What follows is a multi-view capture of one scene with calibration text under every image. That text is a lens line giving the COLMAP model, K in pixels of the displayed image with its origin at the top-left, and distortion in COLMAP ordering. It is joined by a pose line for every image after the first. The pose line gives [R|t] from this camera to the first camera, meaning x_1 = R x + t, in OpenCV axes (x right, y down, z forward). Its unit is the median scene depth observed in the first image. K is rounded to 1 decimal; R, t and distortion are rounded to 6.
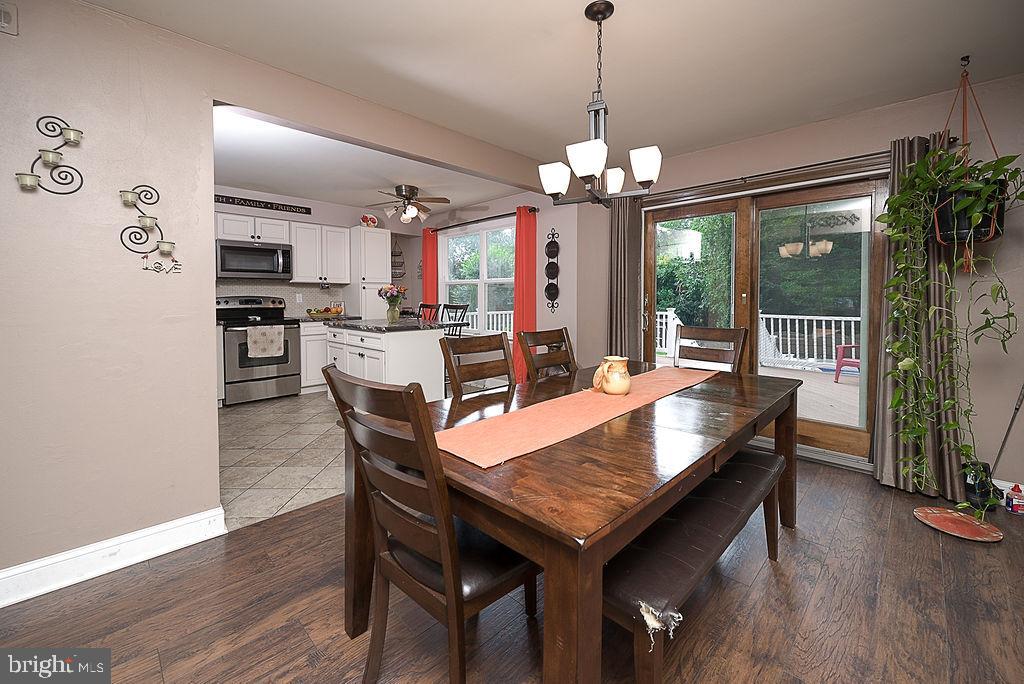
lens RADIAL K [[419.3, 0, 516.4], [0, 419.3, 309.7], [0, 0, 1]] dist [-0.000685, -0.000348]
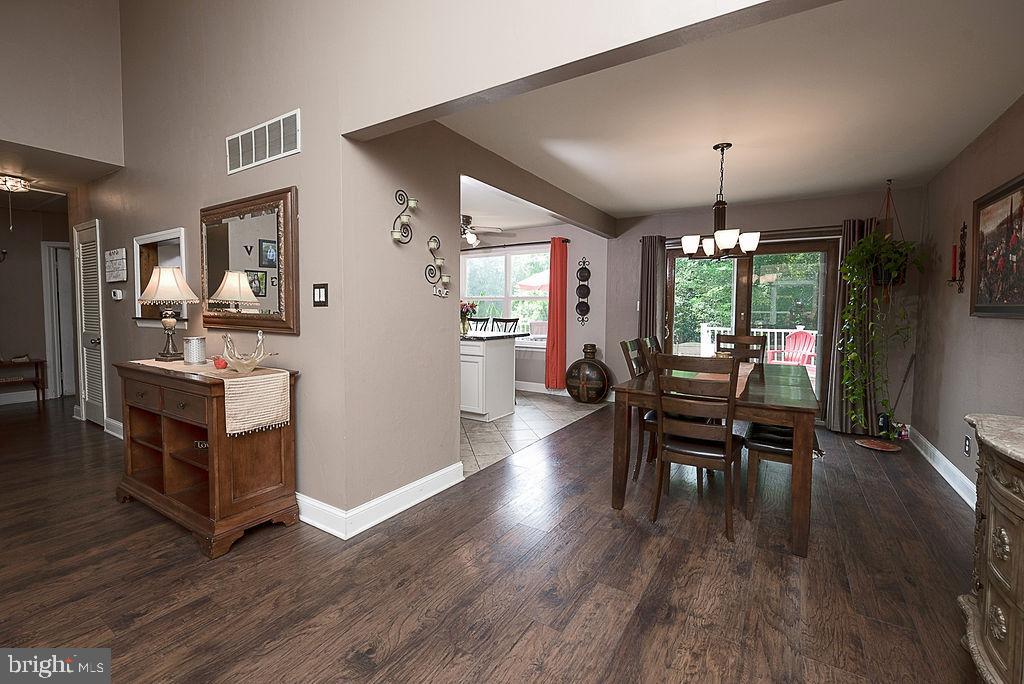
lens RADIAL K [[430.1, 0, 514.1], [0, 430.1, 336.4], [0, 0, 1]] dist [0.000782, -0.000056]
pose [[0.978734, -0.001234, 0.205128, -0.358200], [-0.005920, 0.999395, 0.034258, -0.002628], [-0.205046, -0.034744, 0.978135, -0.195435]]
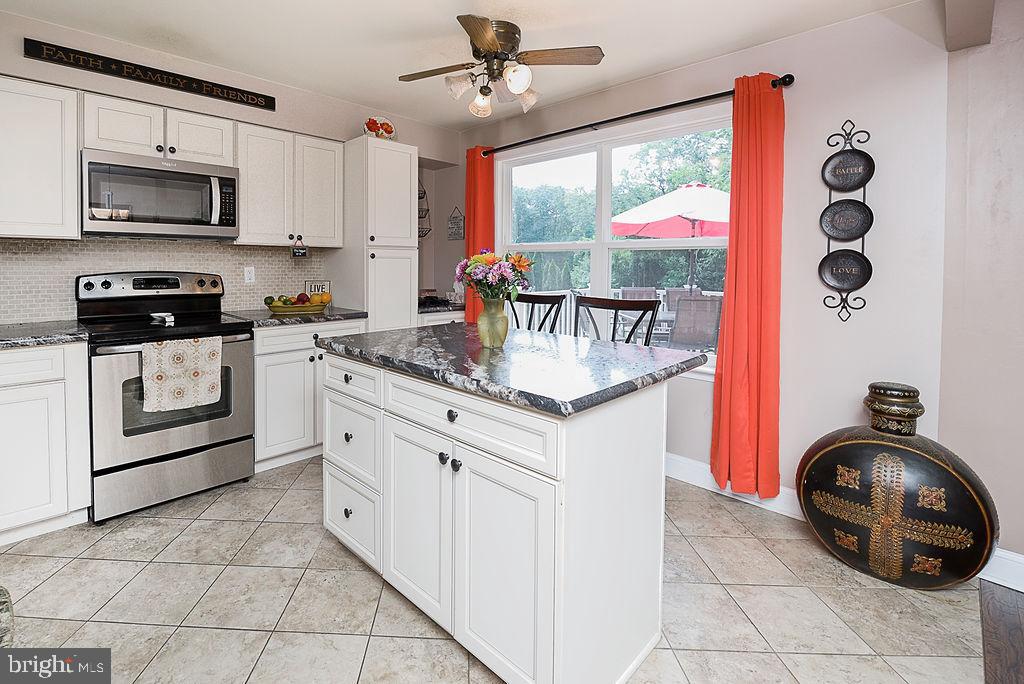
lens RADIAL K [[477.5, 0, 454.2], [0, 477.5, 277.8], [0, 0, 1]] dist [-0.016783, -0.000165]
pose [[0.998978, 0.009017, -0.044291, -0.274942], [-0.008974, 0.999959, 0.001172, -0.030956], [0.044300, -0.000774, 0.999018, 0.485440]]
